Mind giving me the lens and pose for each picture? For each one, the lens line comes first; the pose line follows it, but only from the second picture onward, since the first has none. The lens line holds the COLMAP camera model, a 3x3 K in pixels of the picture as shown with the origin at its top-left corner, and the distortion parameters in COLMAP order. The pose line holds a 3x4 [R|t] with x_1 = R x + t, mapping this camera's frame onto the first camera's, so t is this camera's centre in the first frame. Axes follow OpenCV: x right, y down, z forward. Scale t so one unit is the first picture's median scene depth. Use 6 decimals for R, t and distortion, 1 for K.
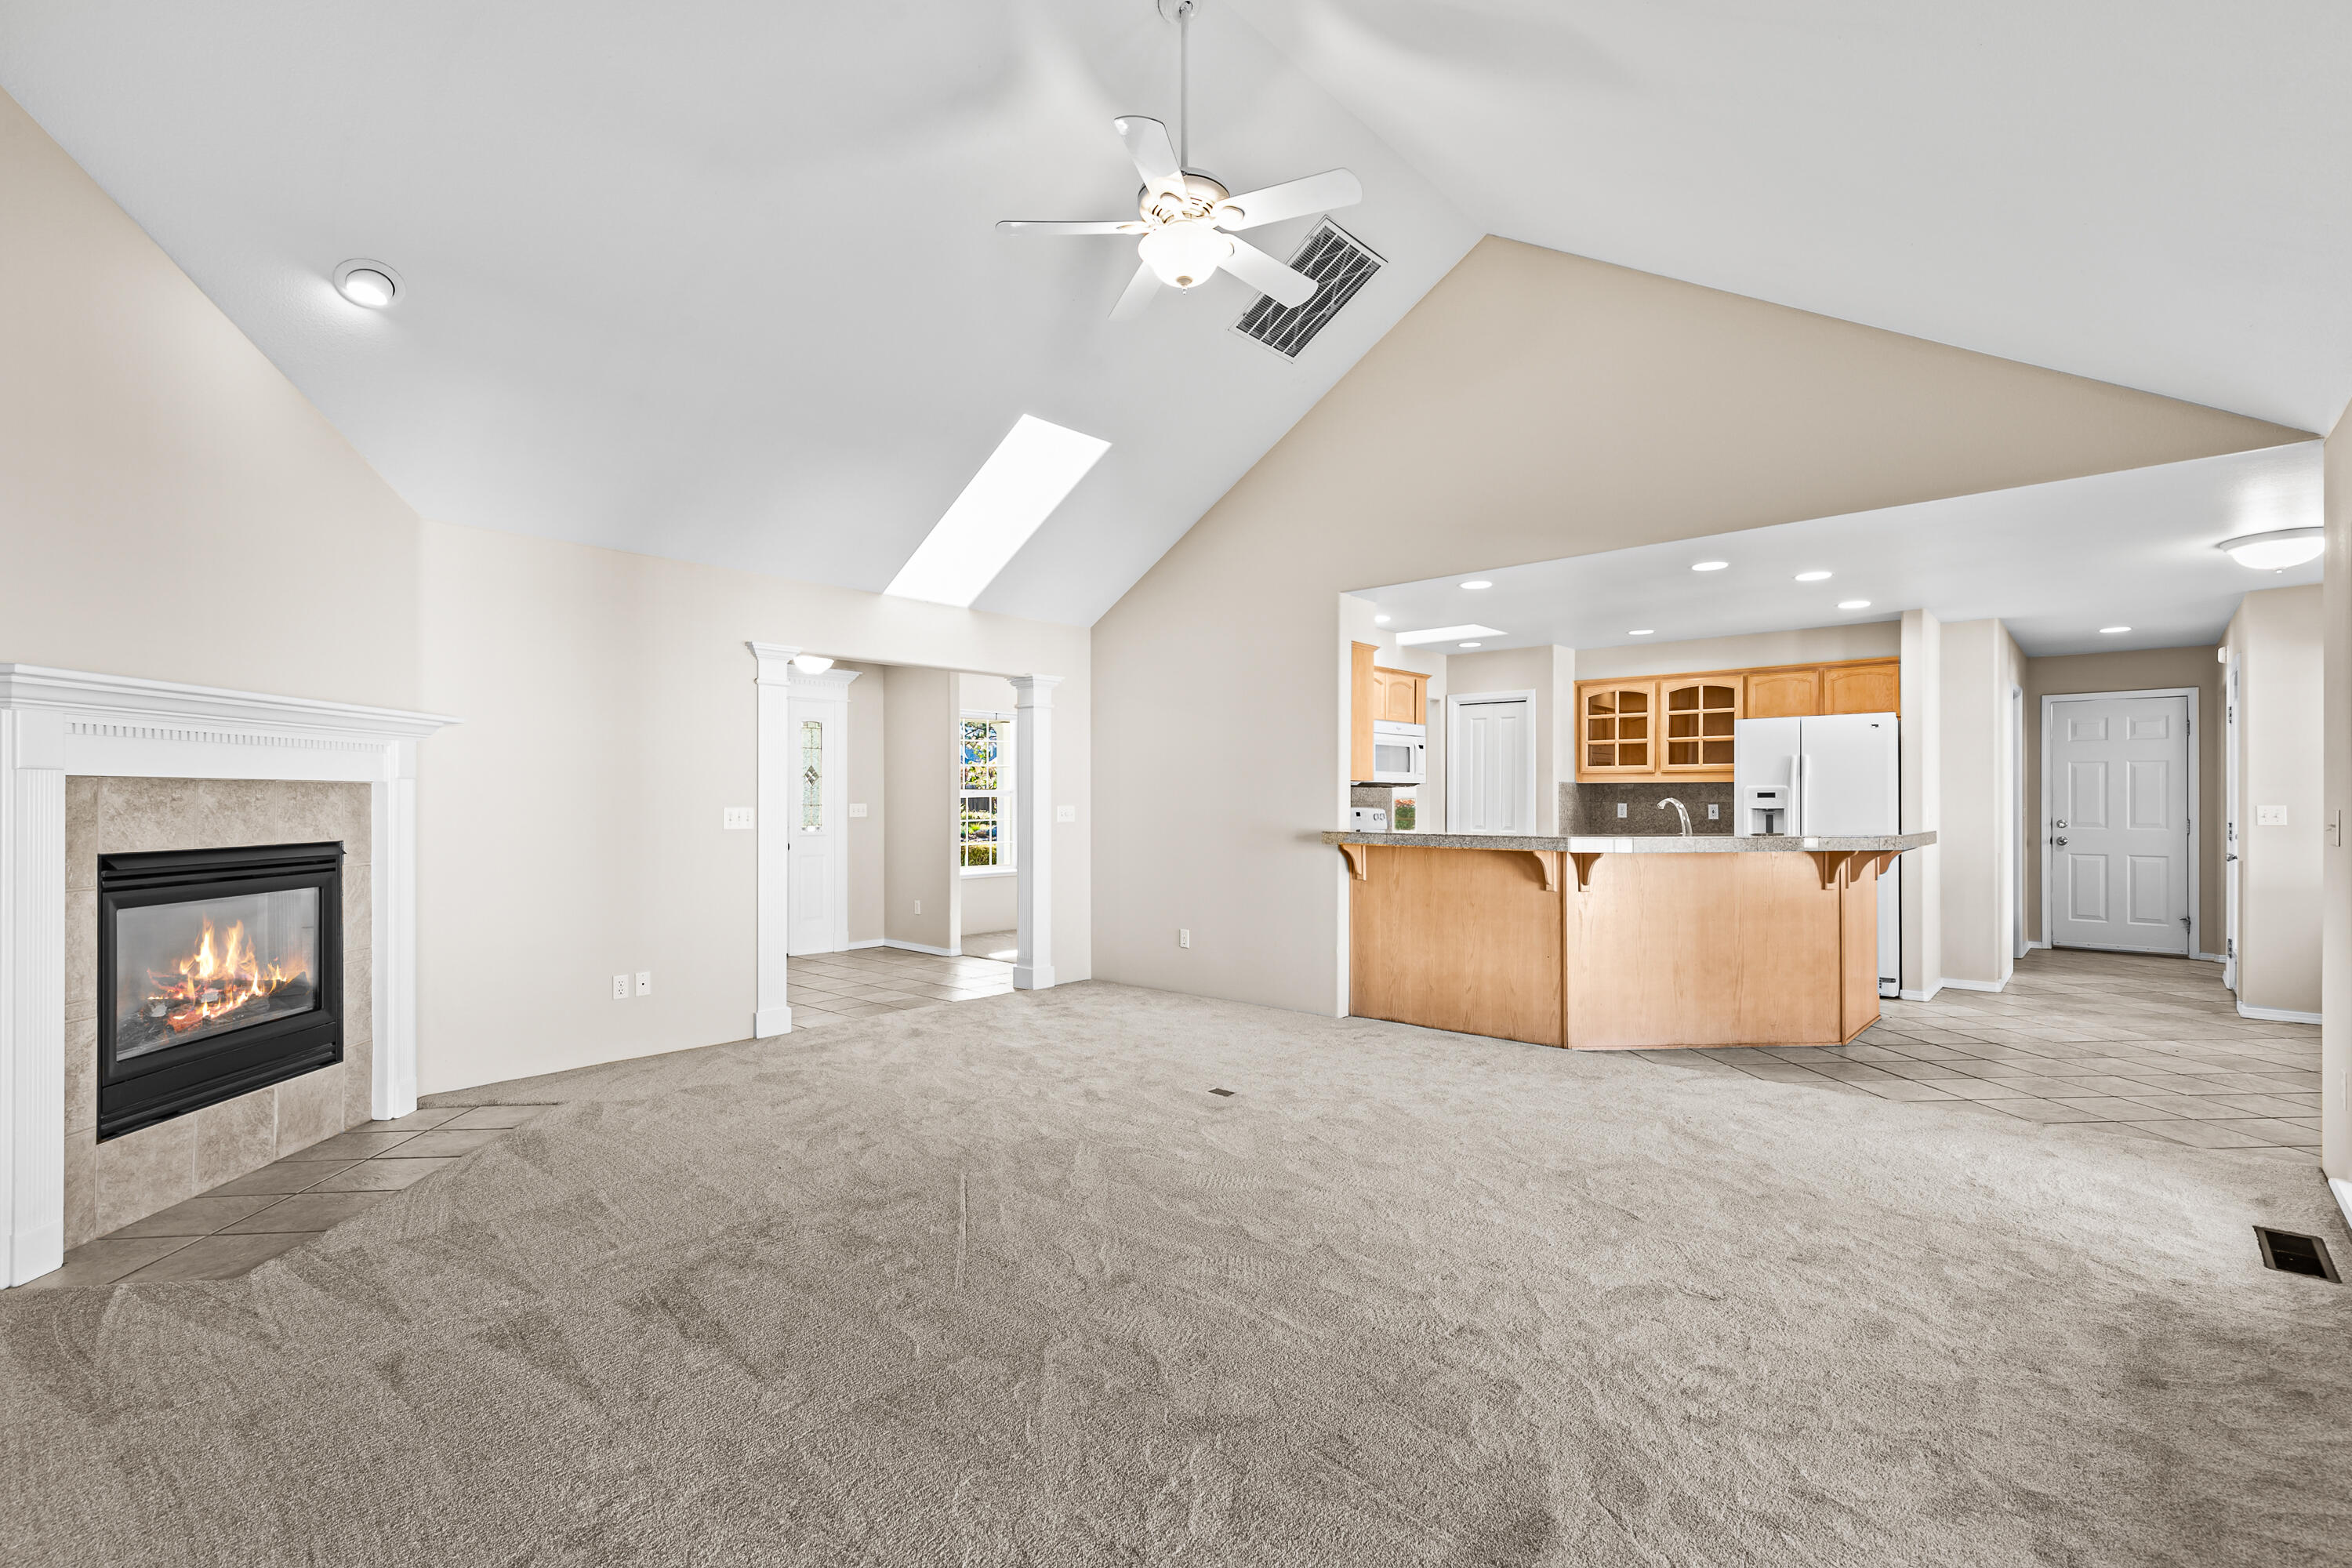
lens RADIAL K [[1073.5, 0, 1190.3], [0, 1073.5, 784.7], [0, 0, 1]] dist [0.001541, -0.000381]
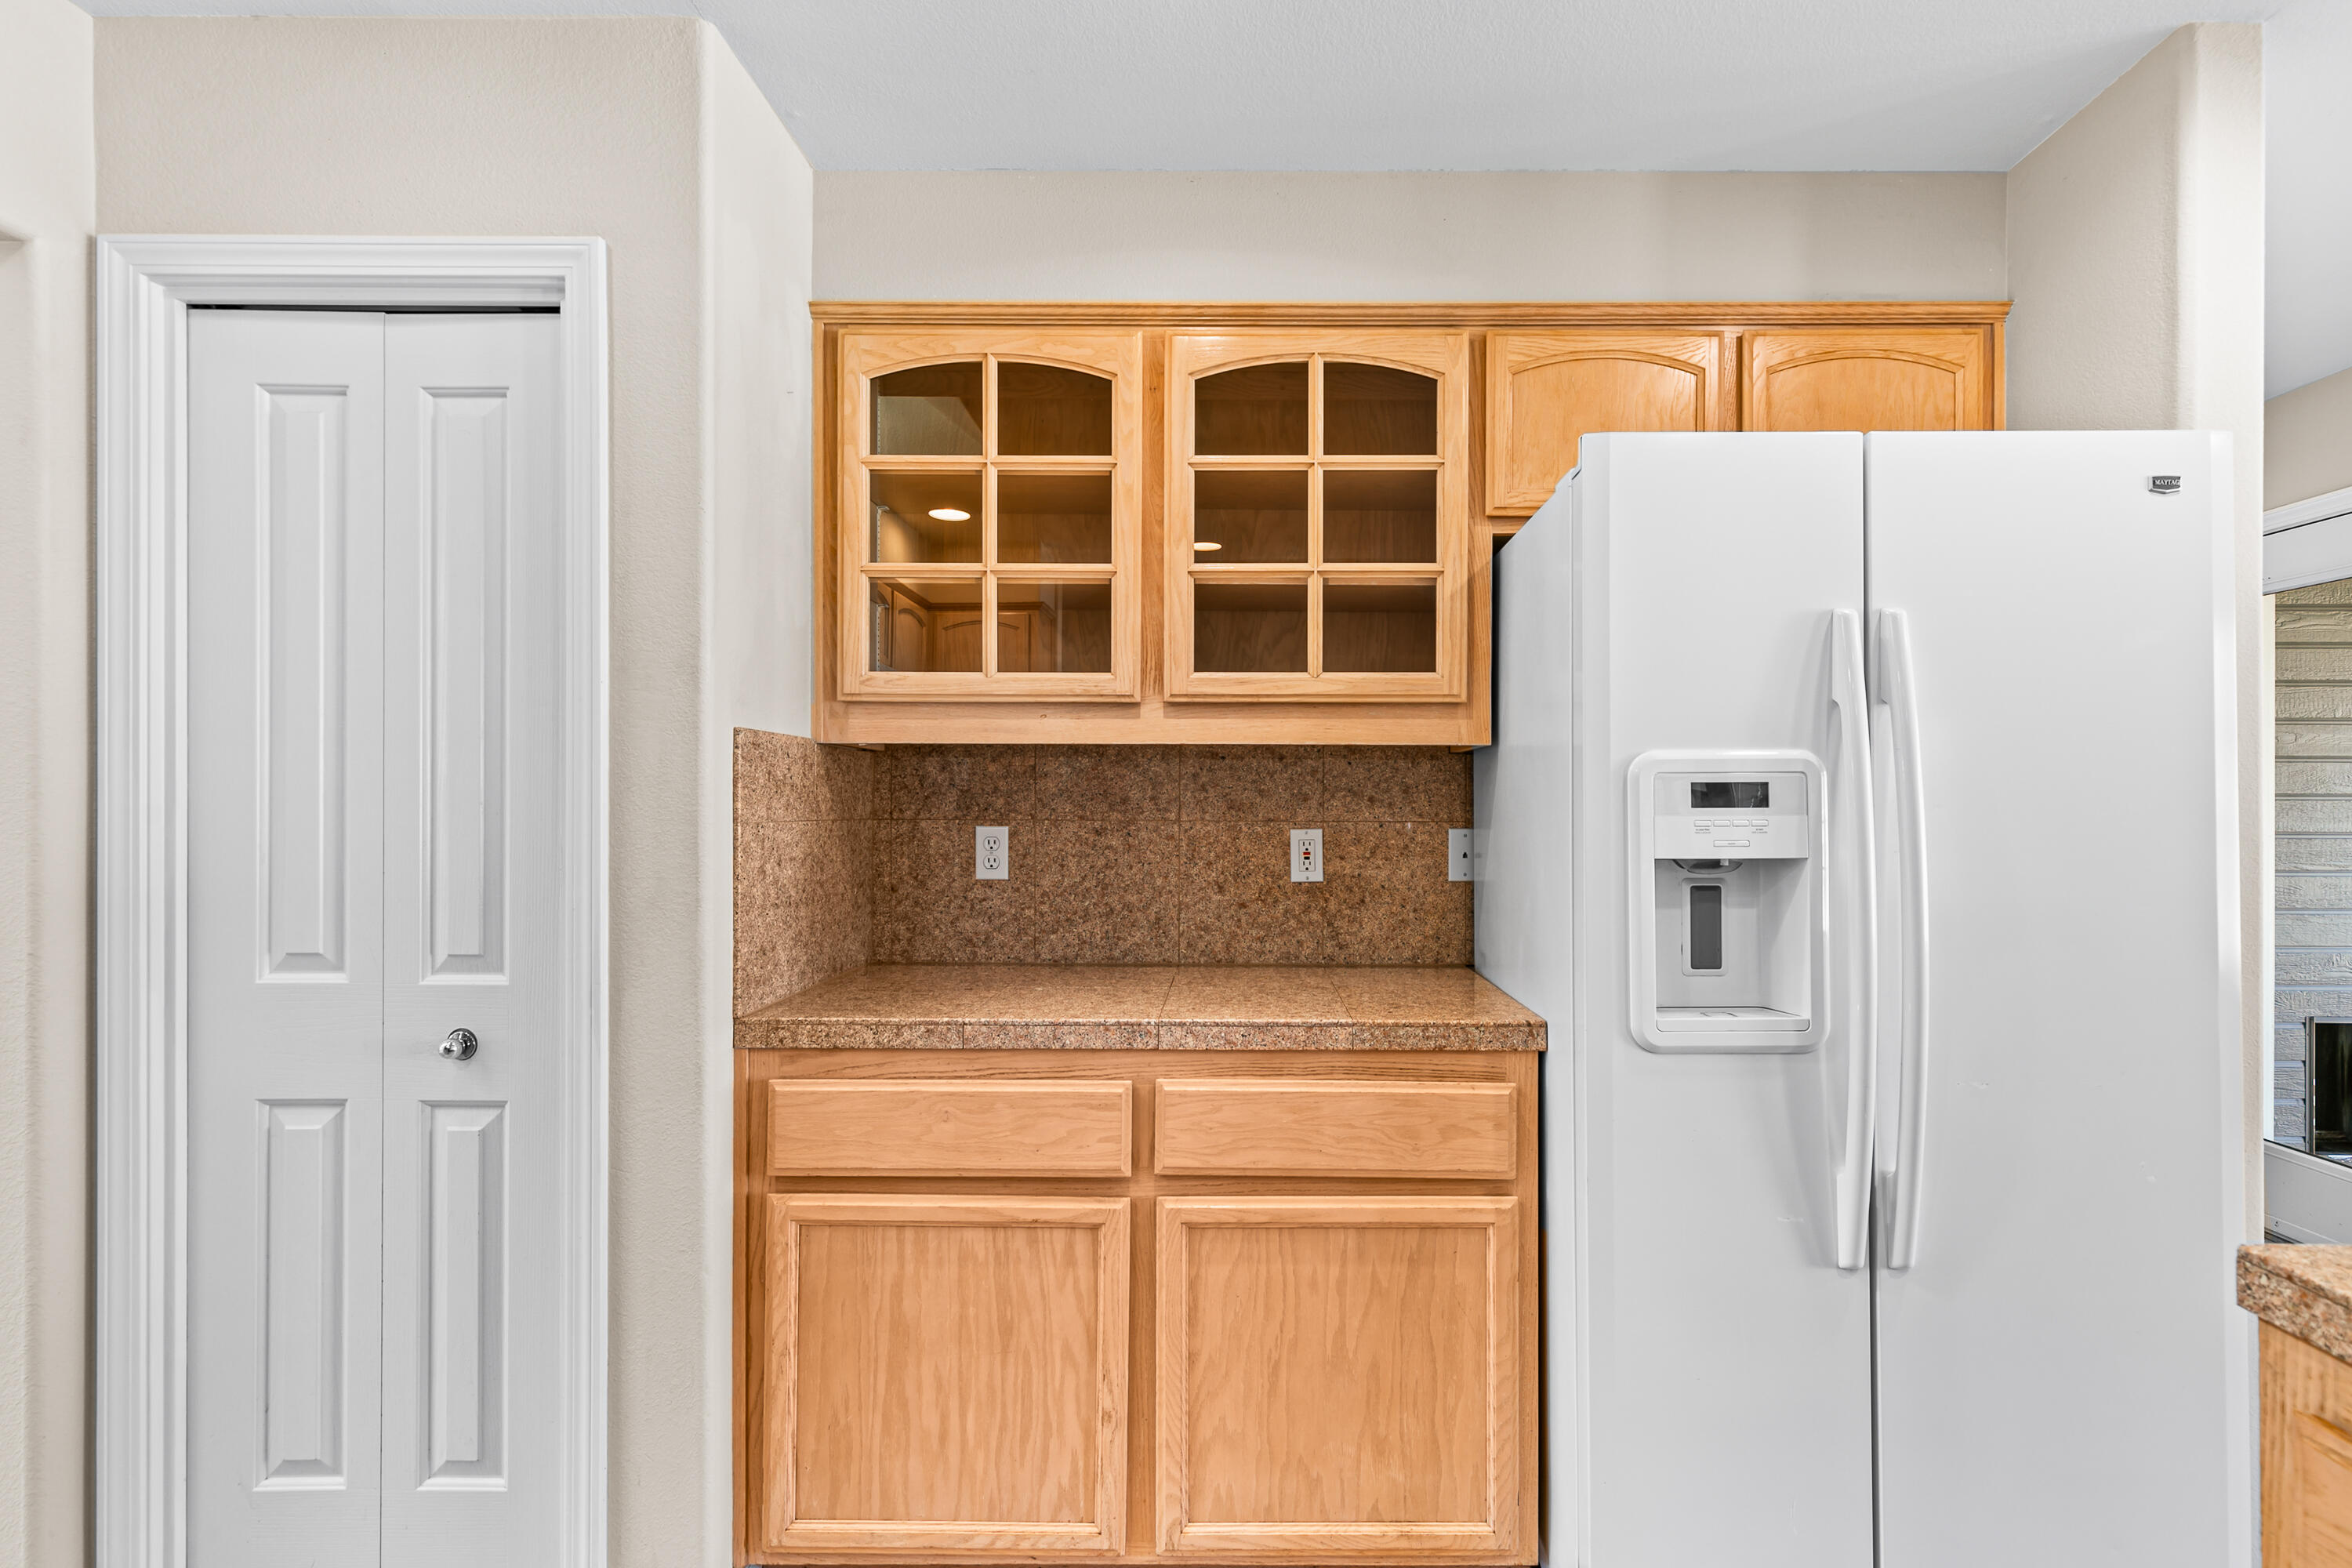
lens RADIAL K [[1073.5, 0, 1197.7], [0, 1073.5, 786.9], [0, 0, 1]] dist [0.001541, -0.000381]
pose [[0.763196, 0.003353, 0.646158, 0.291319], [-0.004840, 0.999988, 0.000527, 0.007694], [-0.646149, -0.003529, 0.763203, 0.823985]]
